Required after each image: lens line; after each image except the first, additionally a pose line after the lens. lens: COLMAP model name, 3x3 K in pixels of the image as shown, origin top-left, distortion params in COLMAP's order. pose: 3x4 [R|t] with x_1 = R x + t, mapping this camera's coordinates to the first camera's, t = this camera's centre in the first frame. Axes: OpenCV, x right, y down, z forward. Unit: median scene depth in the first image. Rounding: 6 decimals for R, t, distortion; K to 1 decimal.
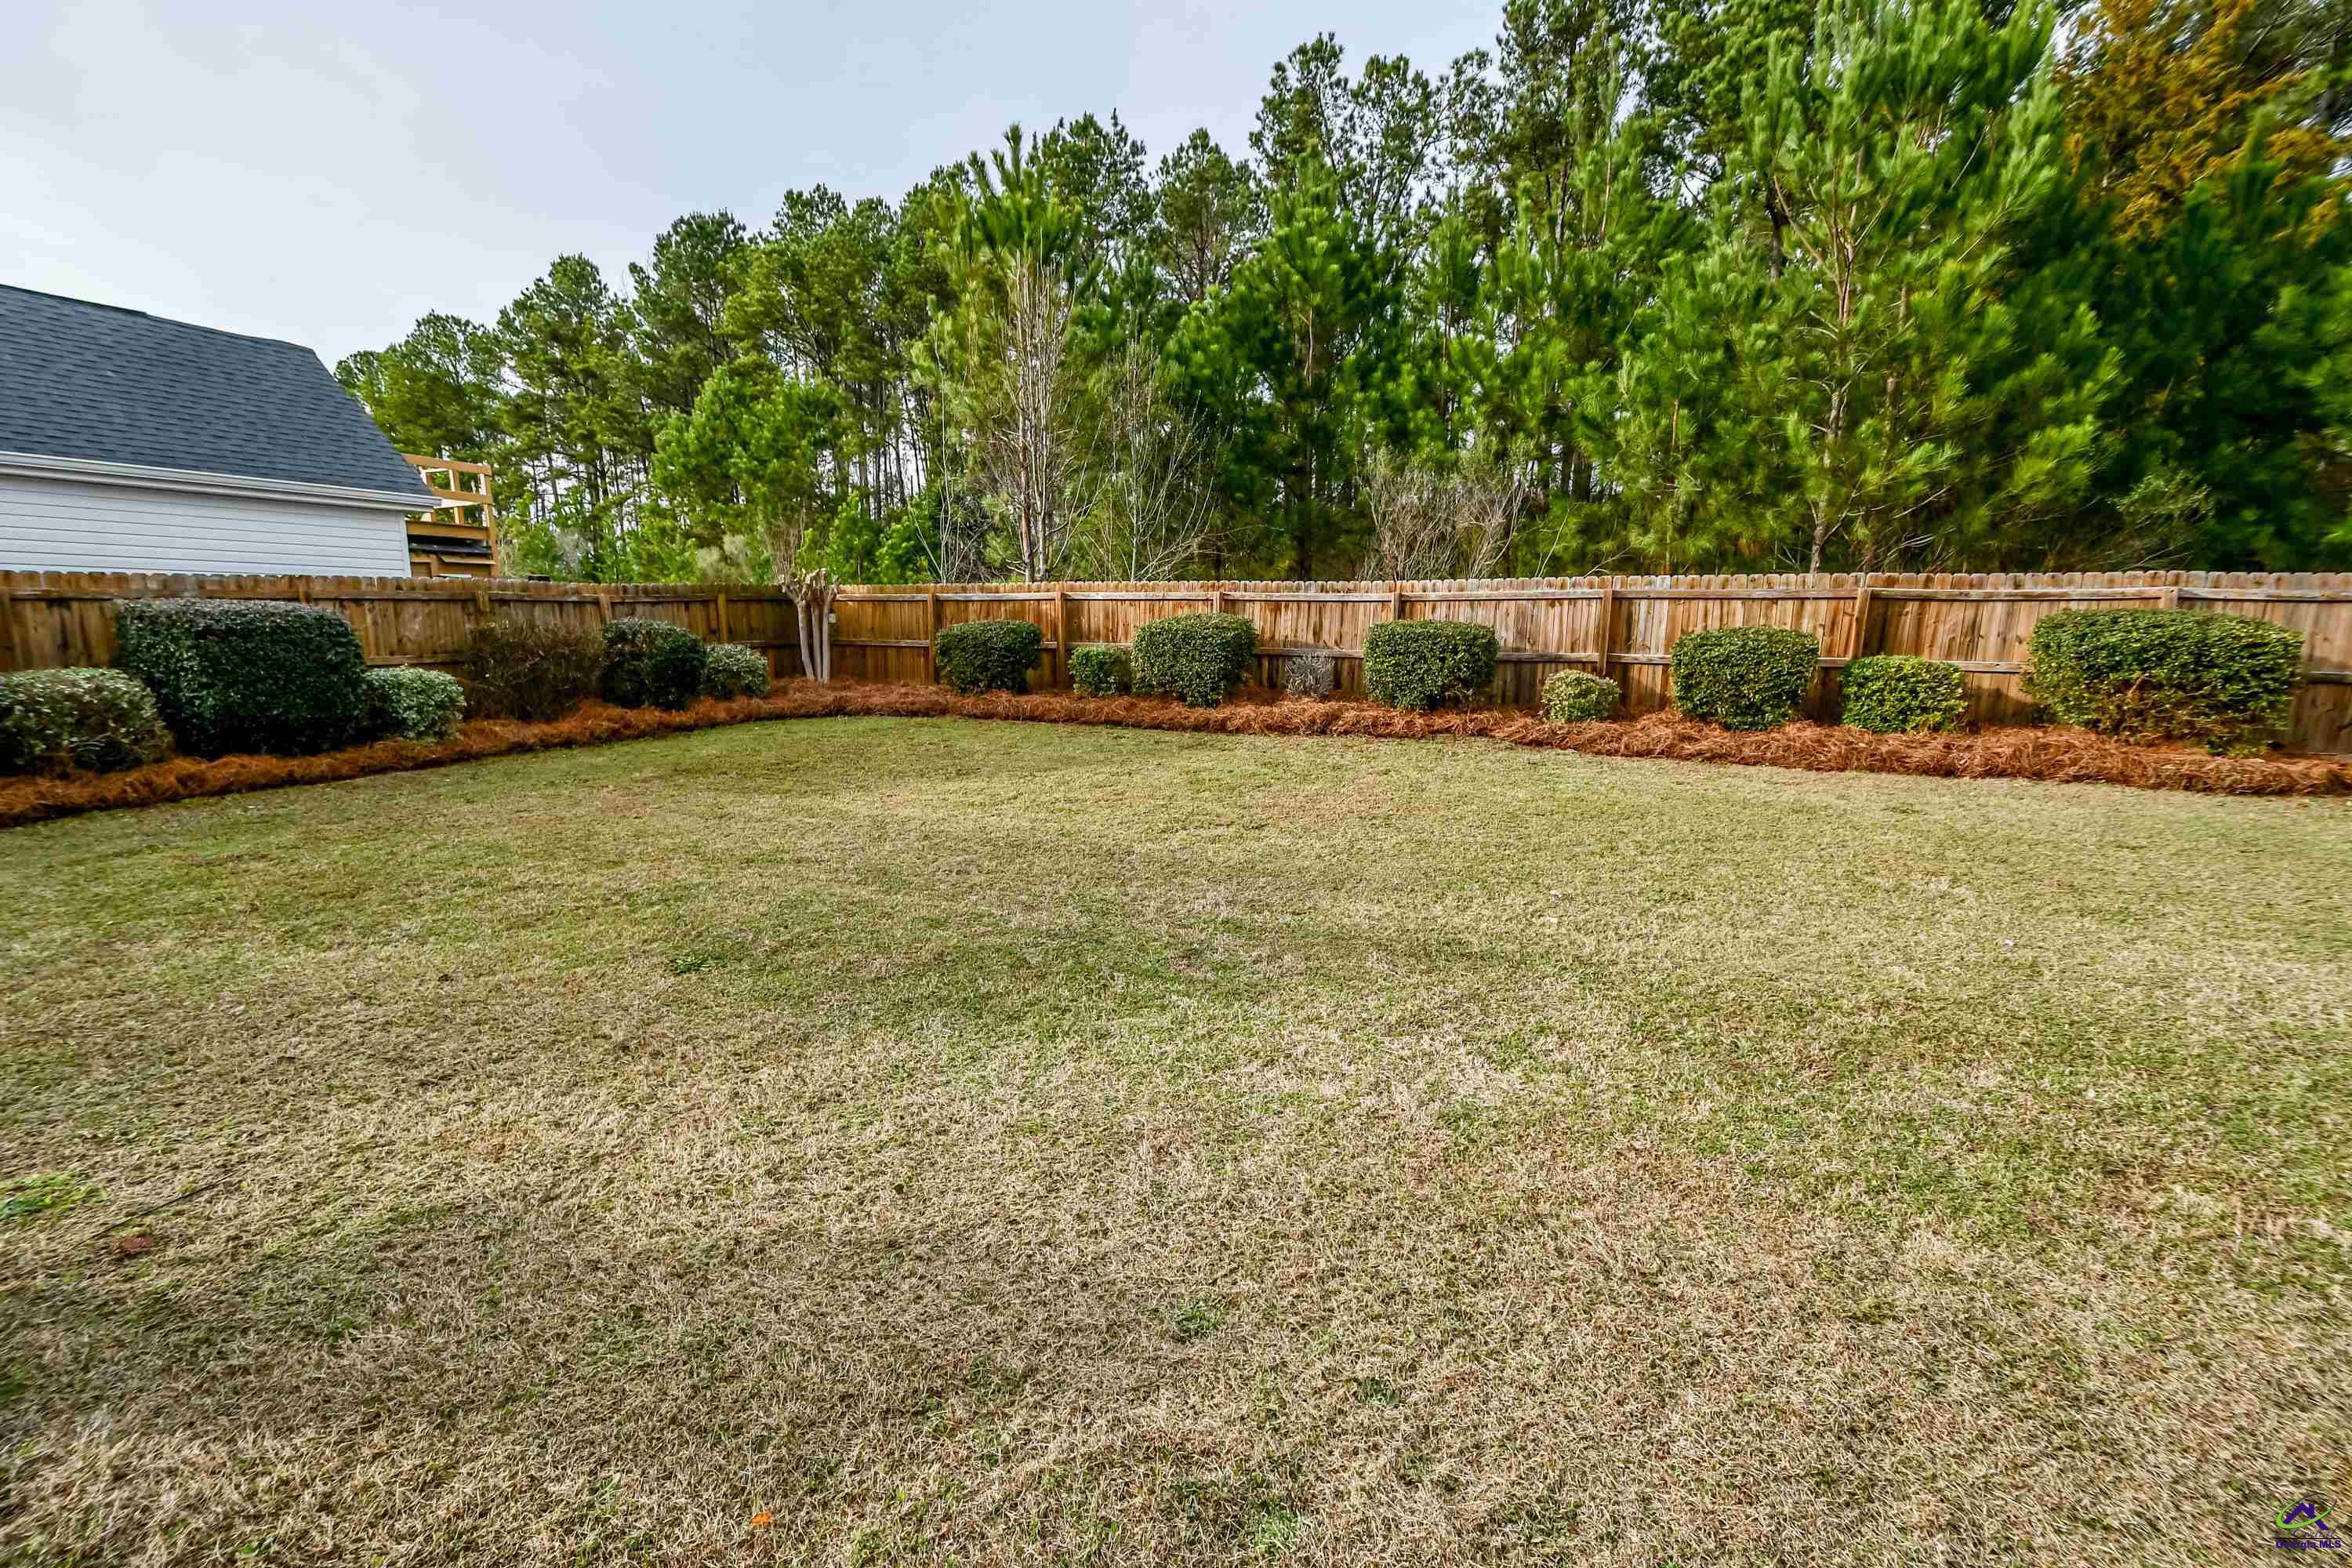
lens RADIAL K [[1035.4, 0, 1158.0], [0, 1035.4, 798.6], [0, 0, 1]] dist [-0.004688, -0.002405]
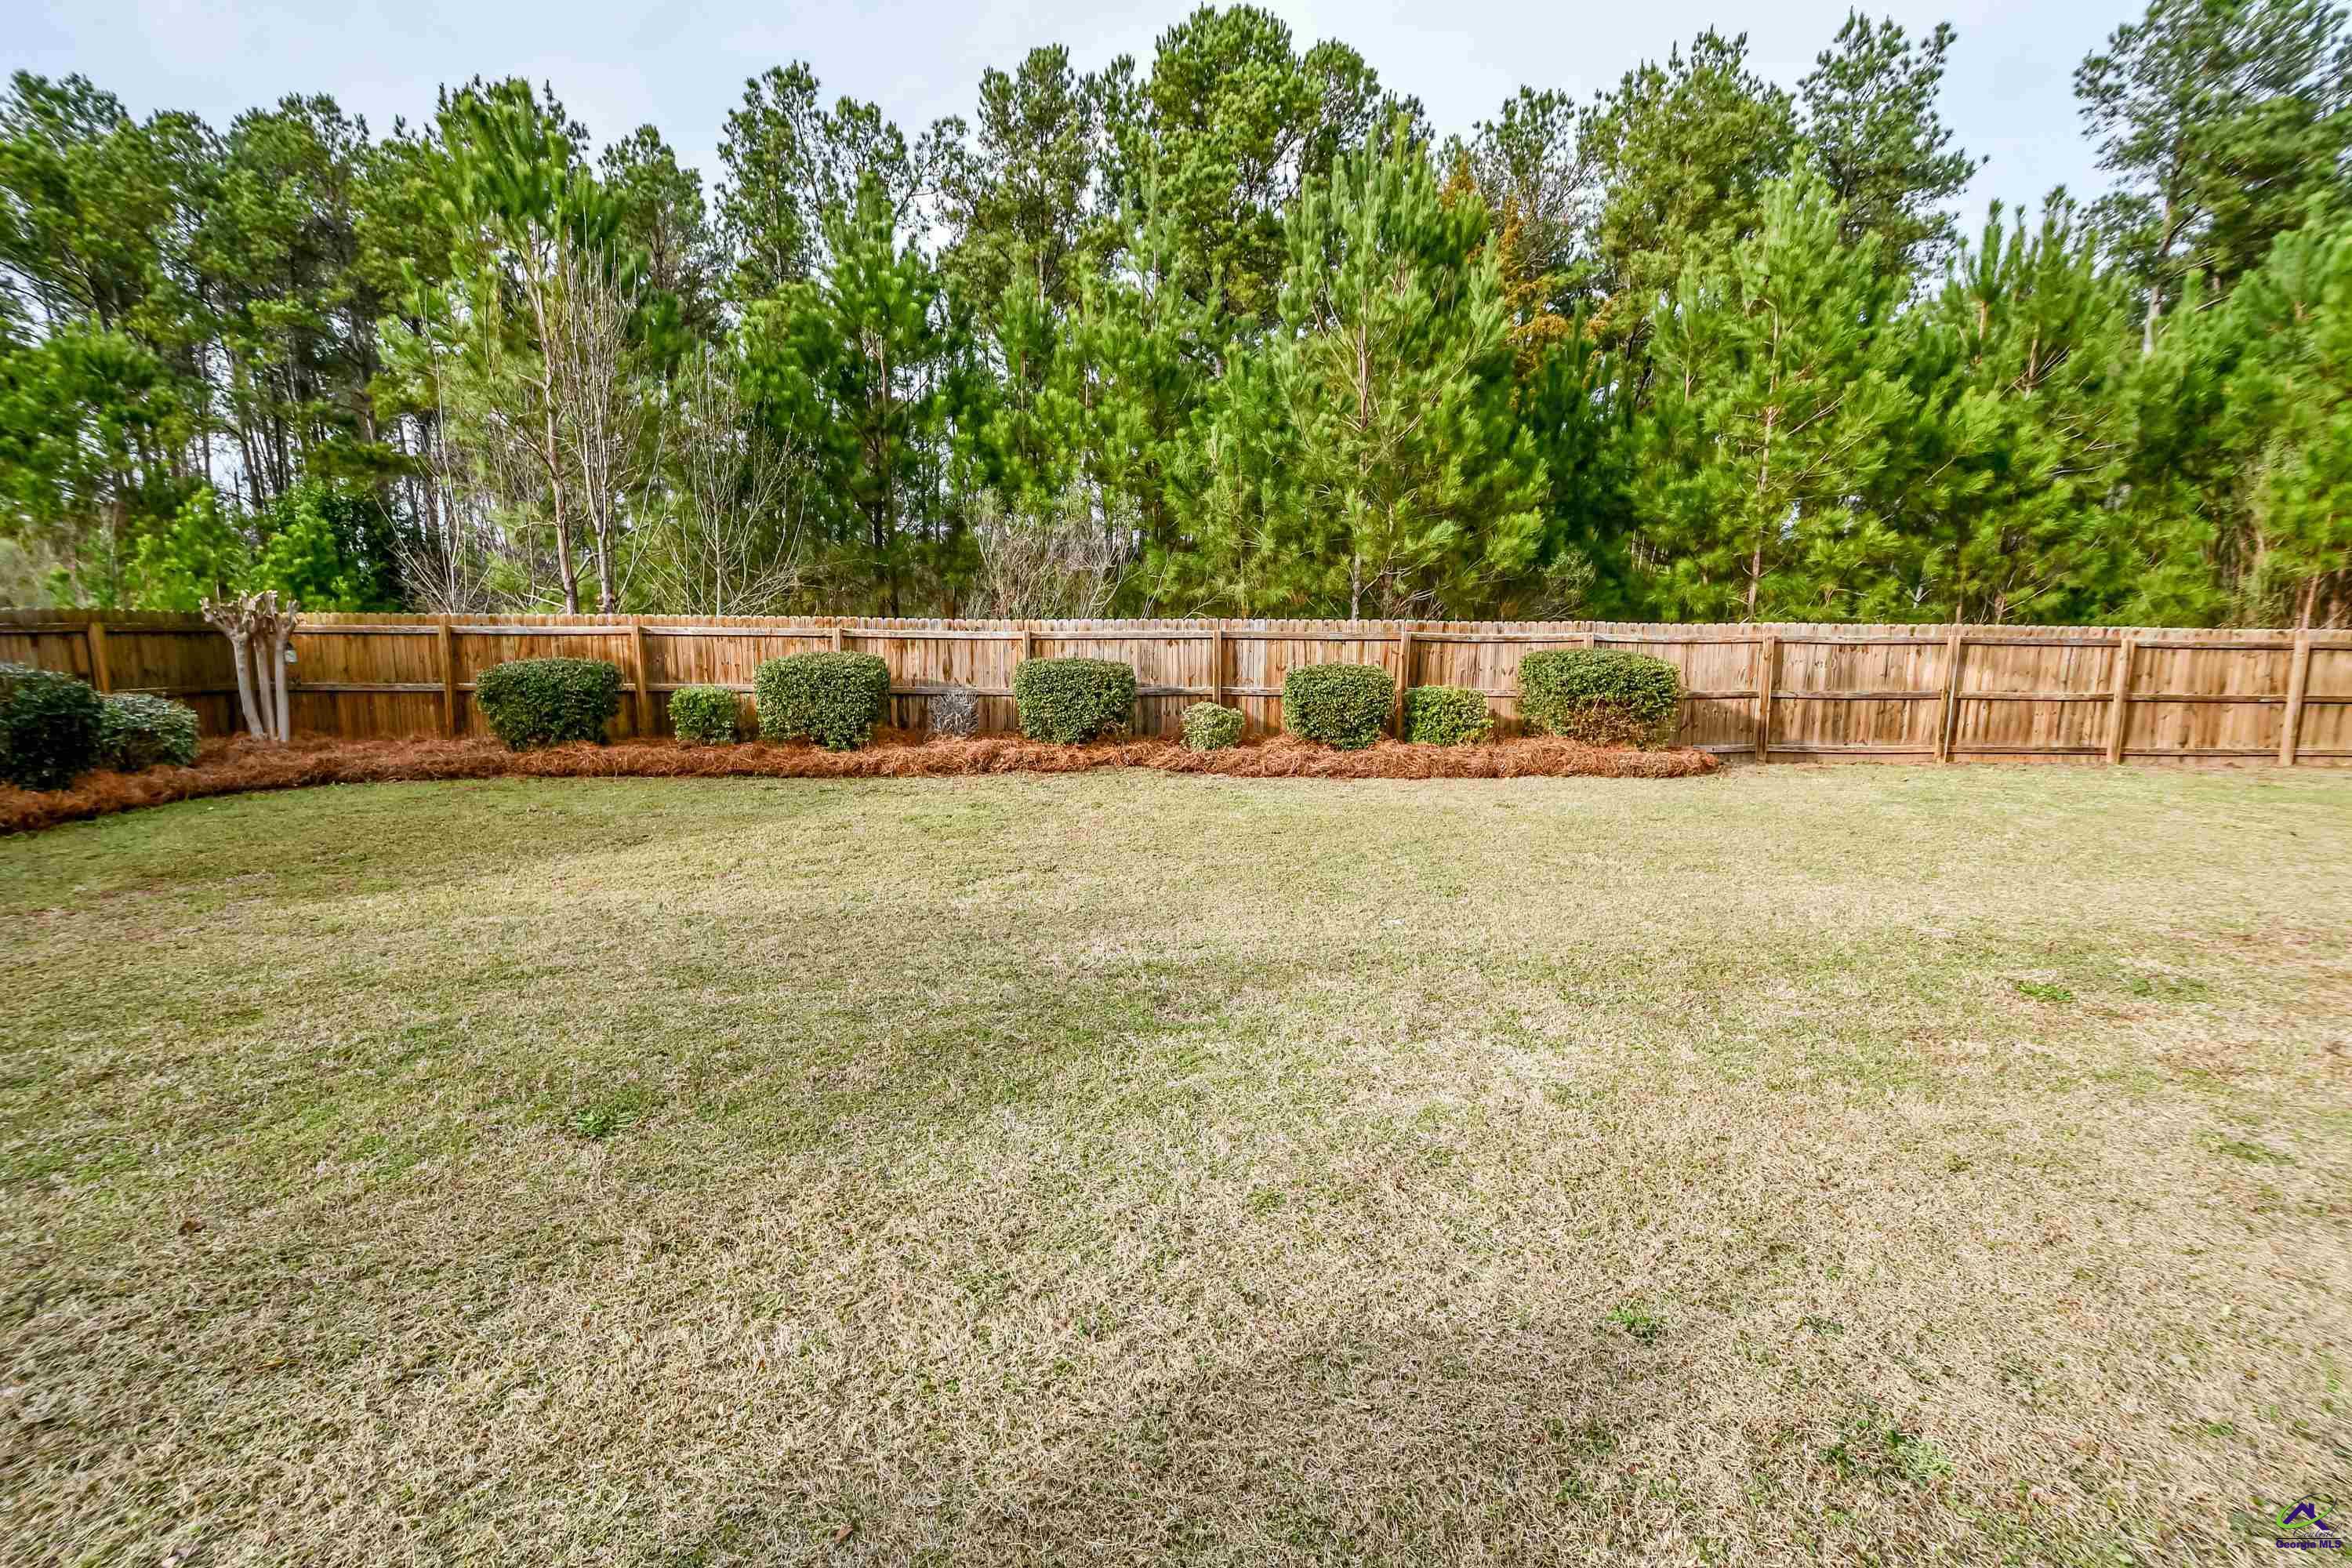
lens RADIAL K [[1035.4, 0, 1146.8], [0, 1035.4, 793.2], [0, 0, 1]] dist [-0.004688, -0.002405]
pose [[0.872511, -0.064677, 0.484294, -0.215963], [0.083505, 0.996356, -0.017381, -0.014605], [-0.481405, 0.055606, 0.874733, 0.070181]]
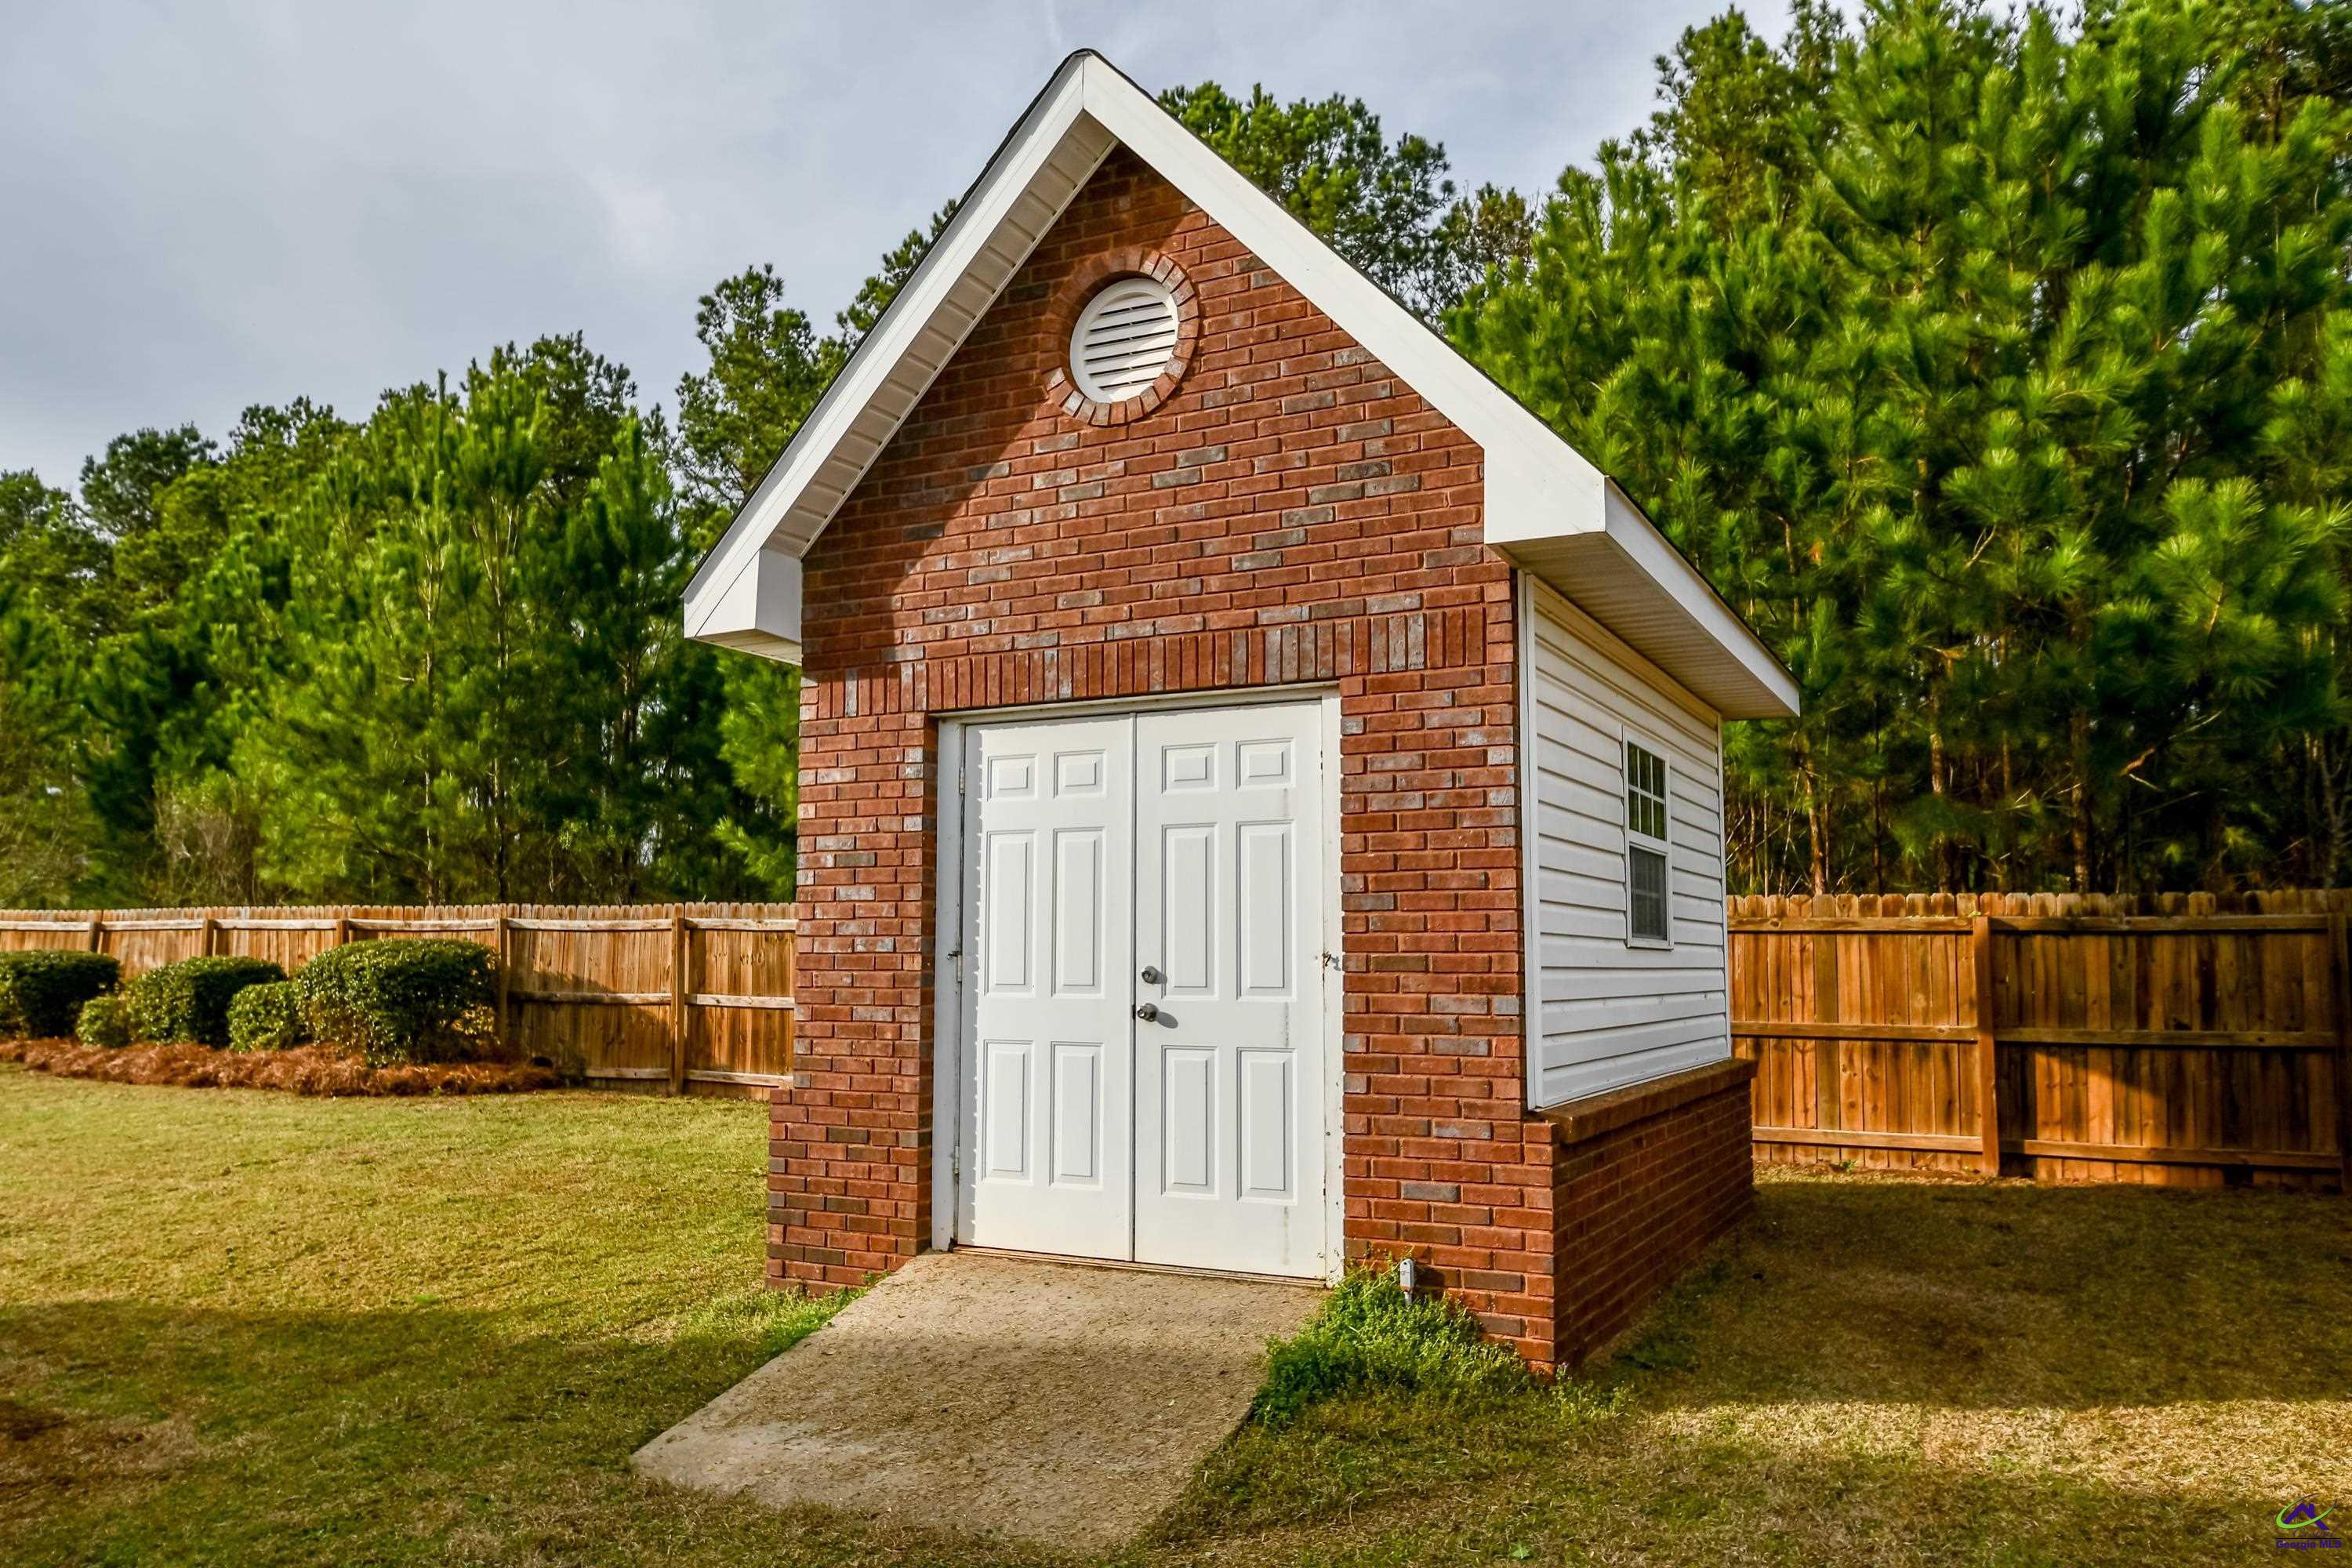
lens RADIAL K [[1657.6, 0, 1140.0], [0, 1657.6, 830.1], [0, 0, 1]] dist [-0.006673, -0.010998]
pose [[0.999996, -0.000730, 0.002590, 1.555843], [0.001327, 0.971105, -0.238647, 0.118171], [-0.002340, 0.238649, 0.971103, -0.706629]]
